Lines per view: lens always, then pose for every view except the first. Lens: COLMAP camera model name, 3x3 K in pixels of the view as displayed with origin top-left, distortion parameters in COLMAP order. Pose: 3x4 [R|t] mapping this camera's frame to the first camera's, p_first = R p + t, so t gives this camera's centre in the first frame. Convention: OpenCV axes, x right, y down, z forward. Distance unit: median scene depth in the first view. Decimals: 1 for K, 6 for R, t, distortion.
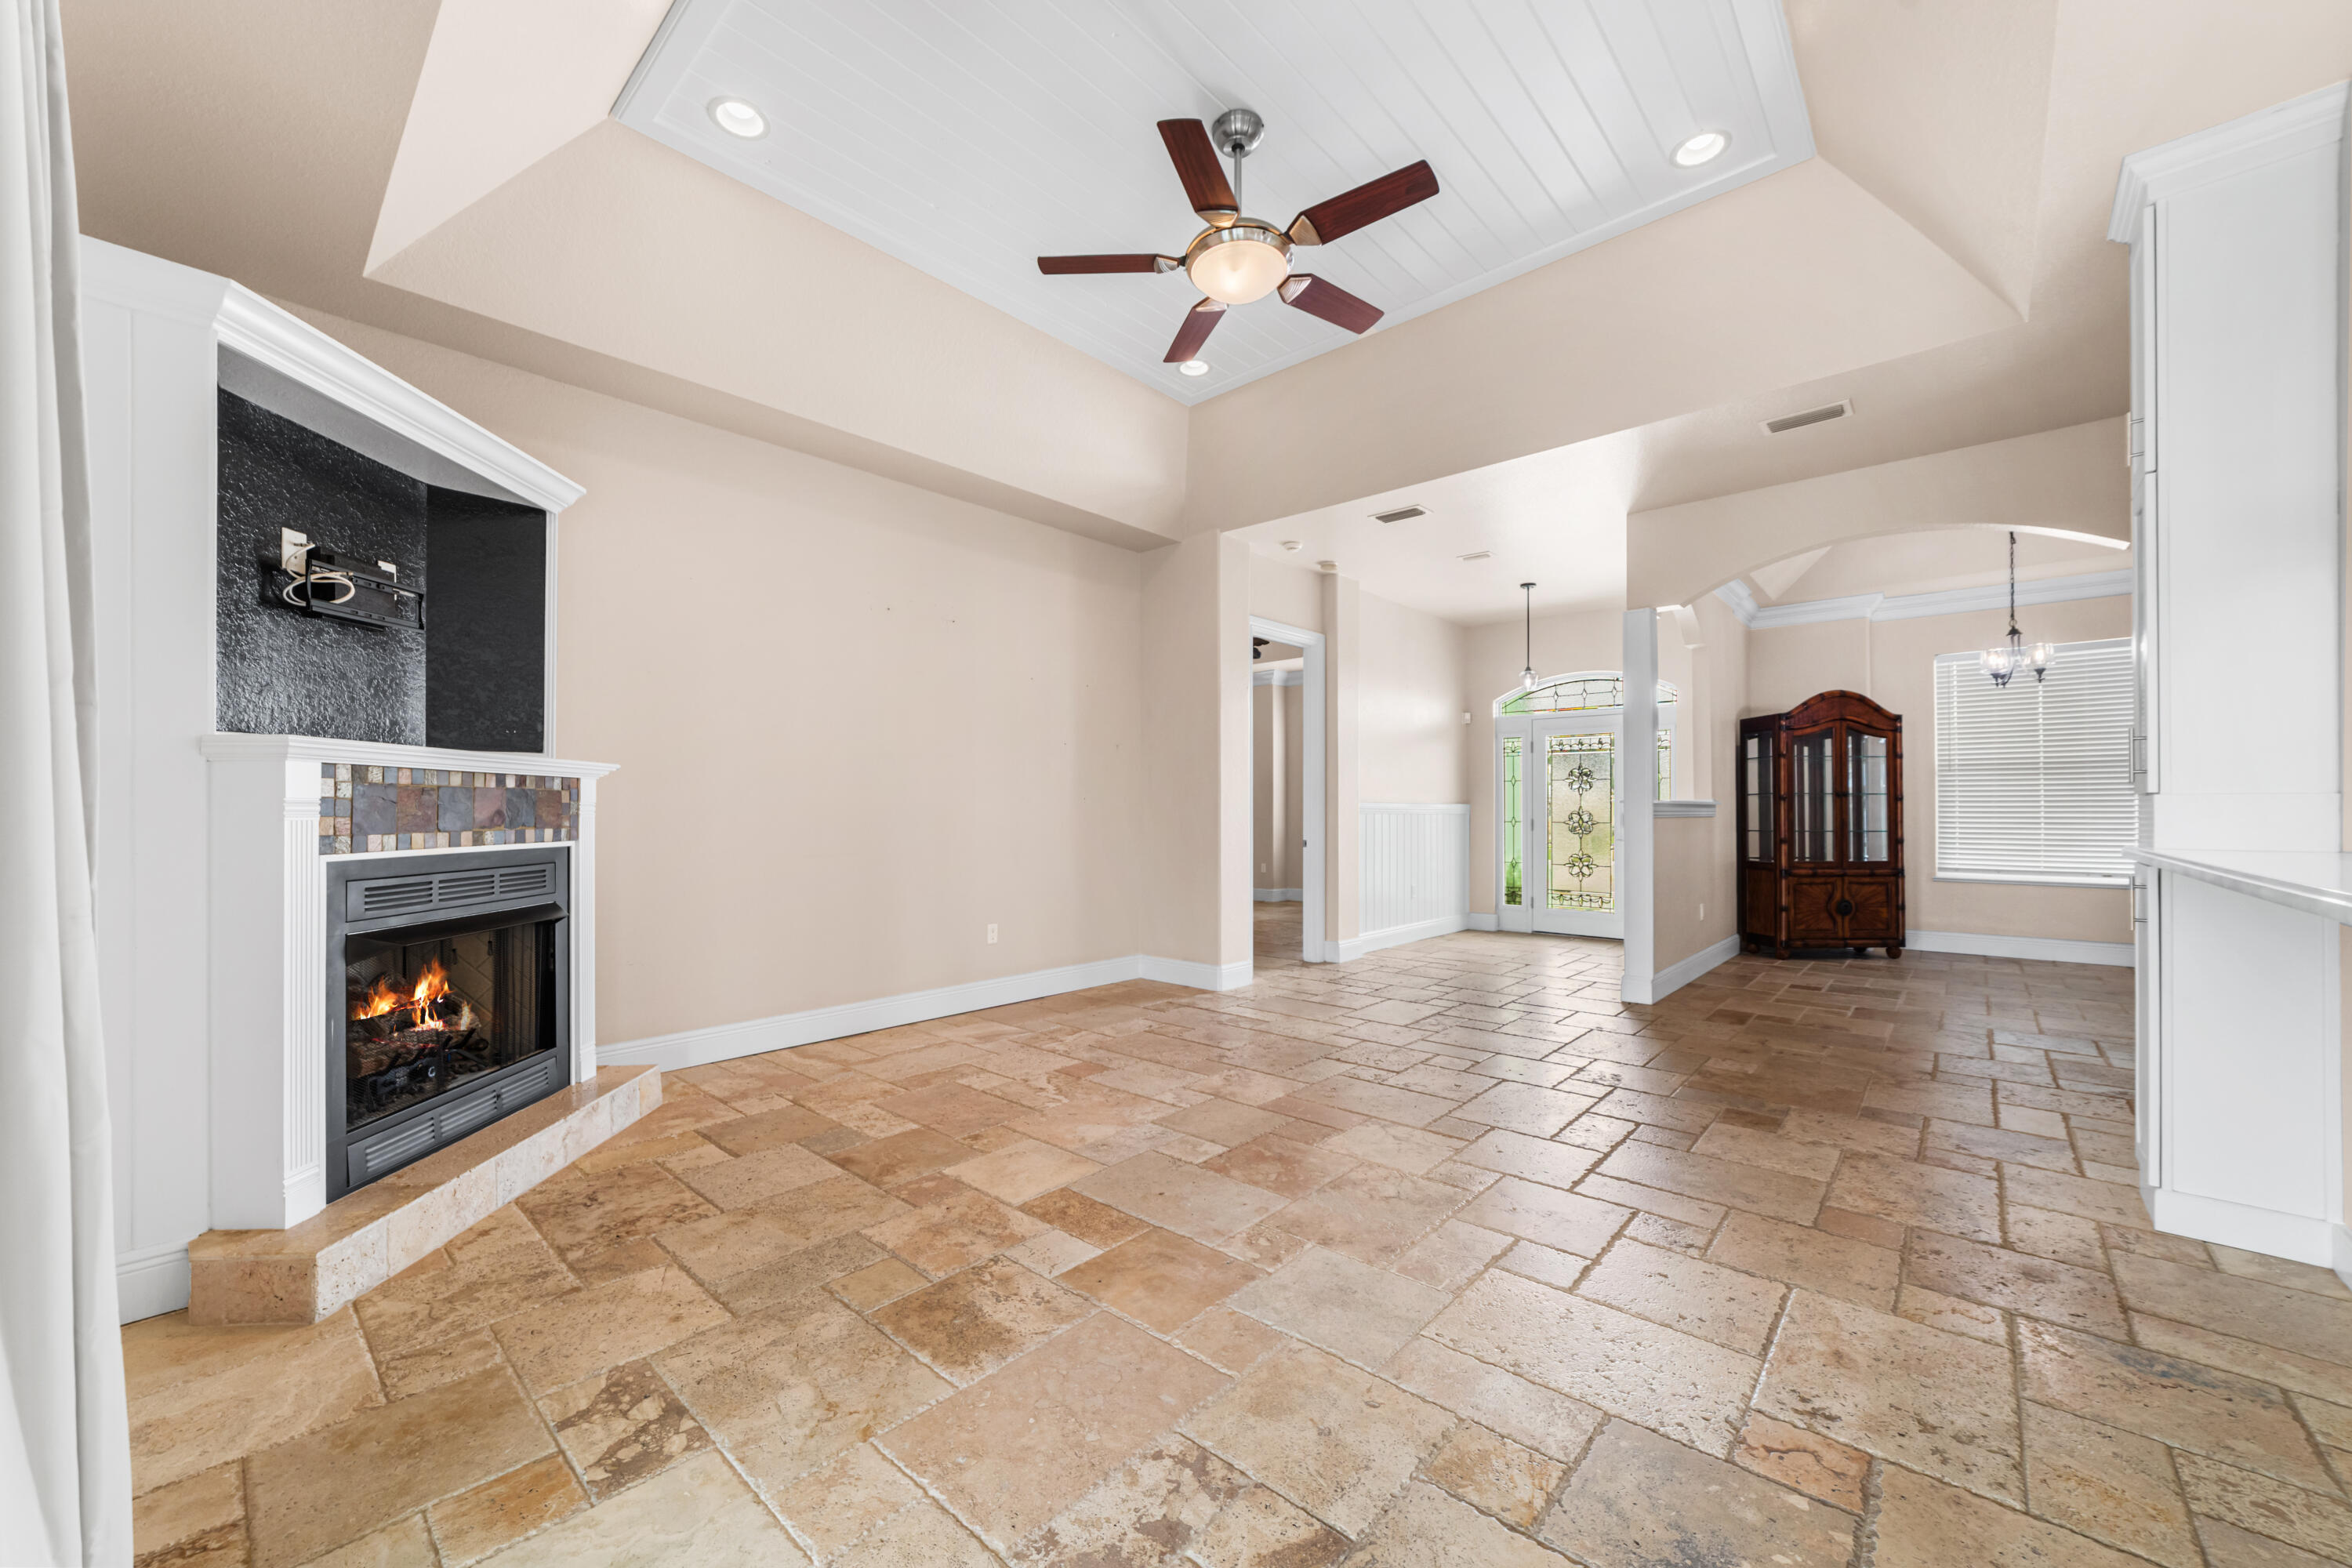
lens RADIAL K [[897.3, 0, 1164.5], [0, 897.3, 807.8], [0, 0, 1]] dist [-0.013707, 0.000276]
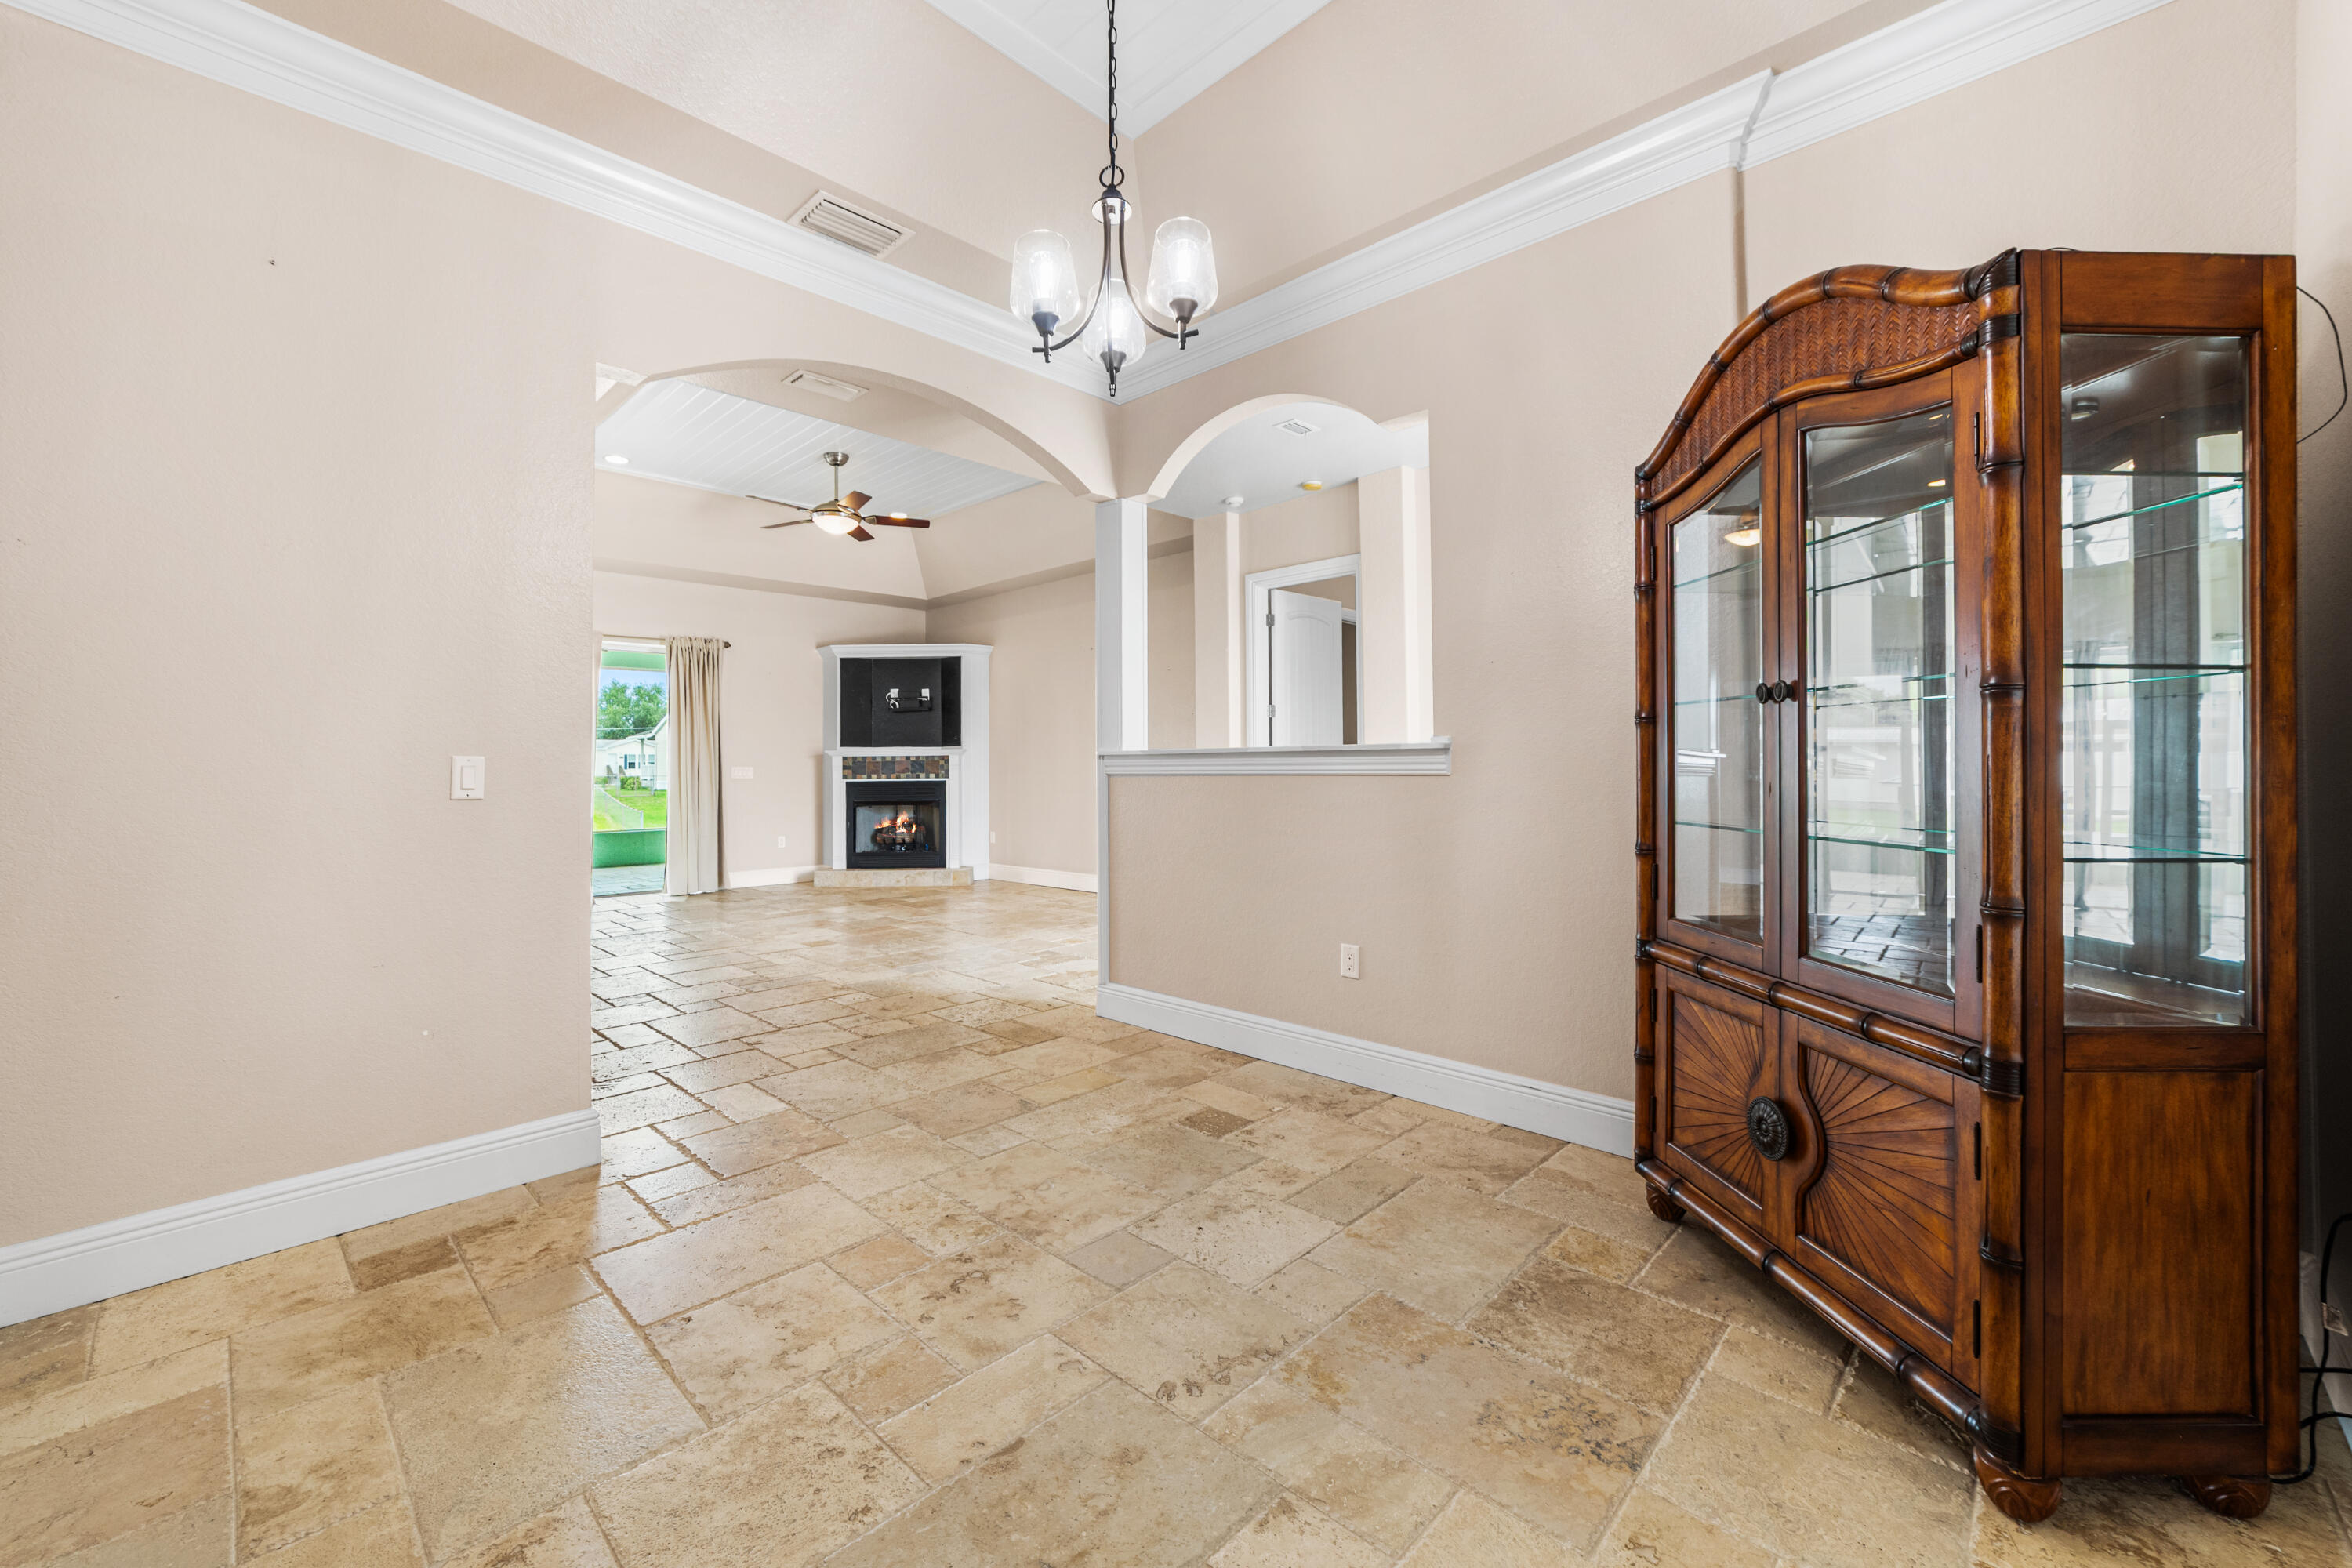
lens RADIAL K [[969.4, 0, 1156.9], [0, 969.4, 748.4], [0, 0, 1]] dist [-0.002038, 0.000014]
pose [[-0.047172, -0.016697, -0.998747, 2.599387], [0.013992, 0.999751, -0.017374, 0.006805], [0.998789, -0.014794, -0.046927, 2.034048]]
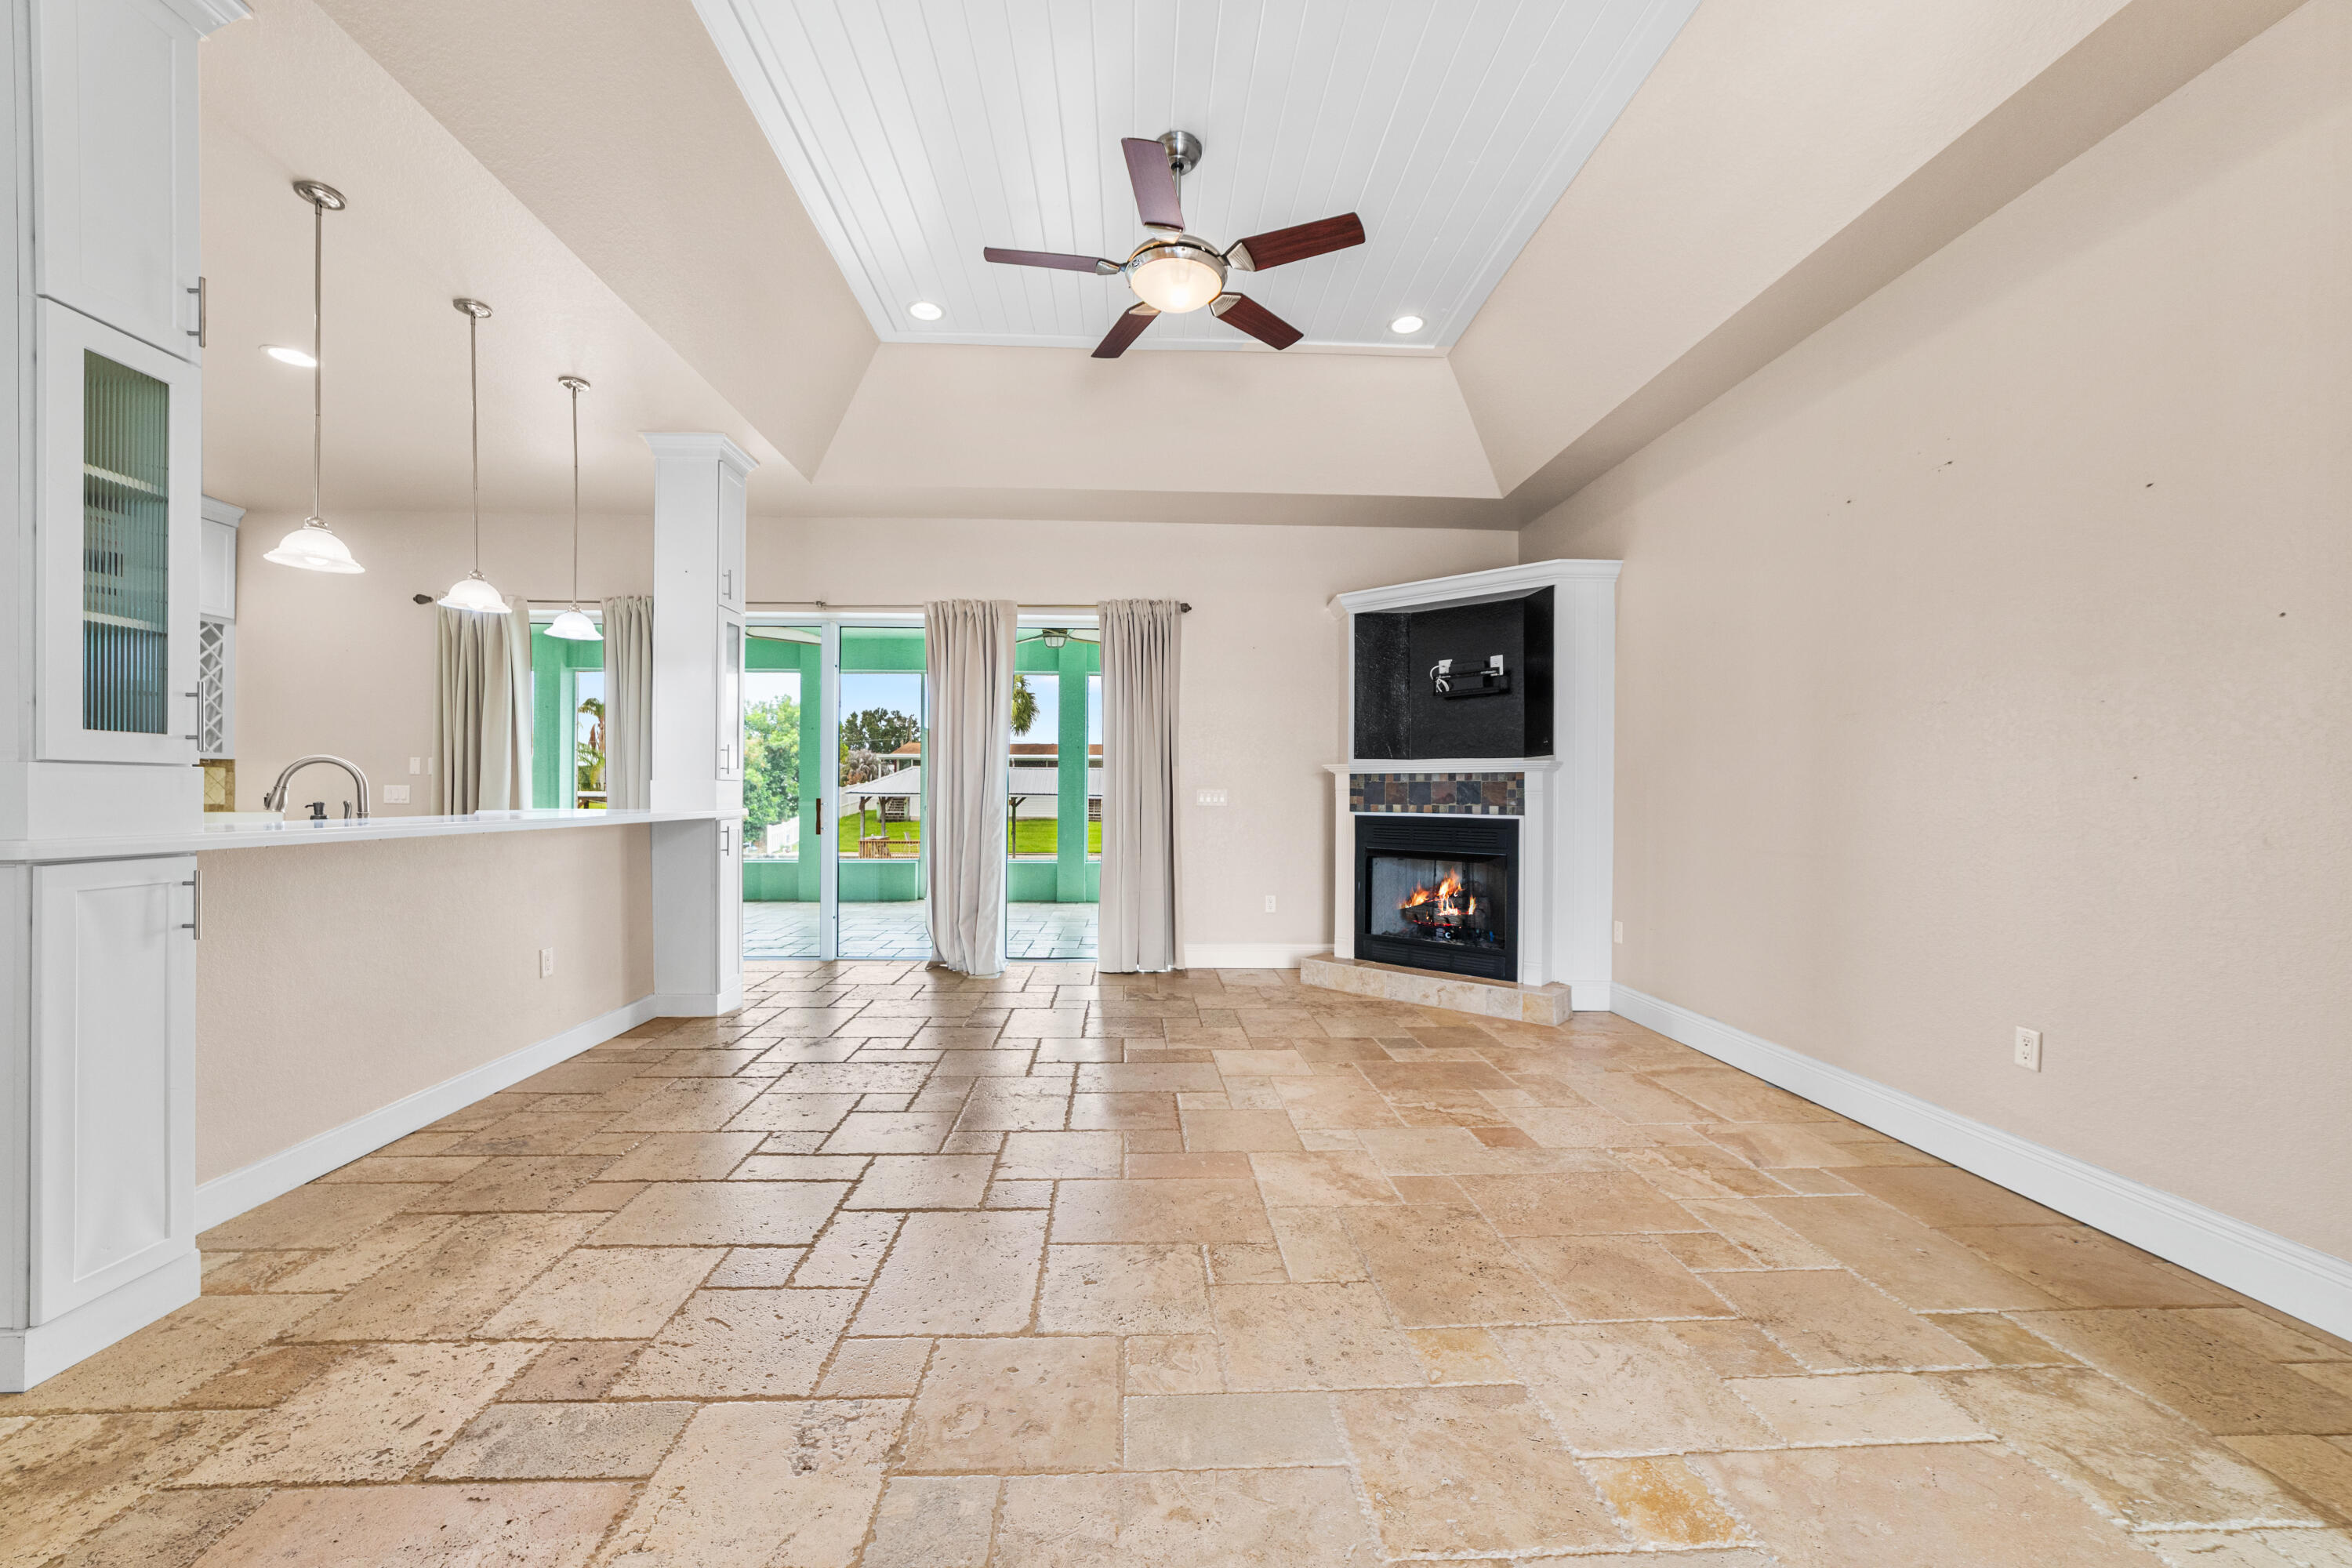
lens RADIAL K [[929.4, 0, 1171.3], [0, 929.4, 790.5], [0, 0, 1]] dist [-0.017929, 0.004652]
pose [[-0.708515, -0.006714, -0.705664, 0.923216], [-0.003855, 0.999977, -0.005644, 0.008138], [0.705685, -0.001278, -0.708524, 1.903971]]
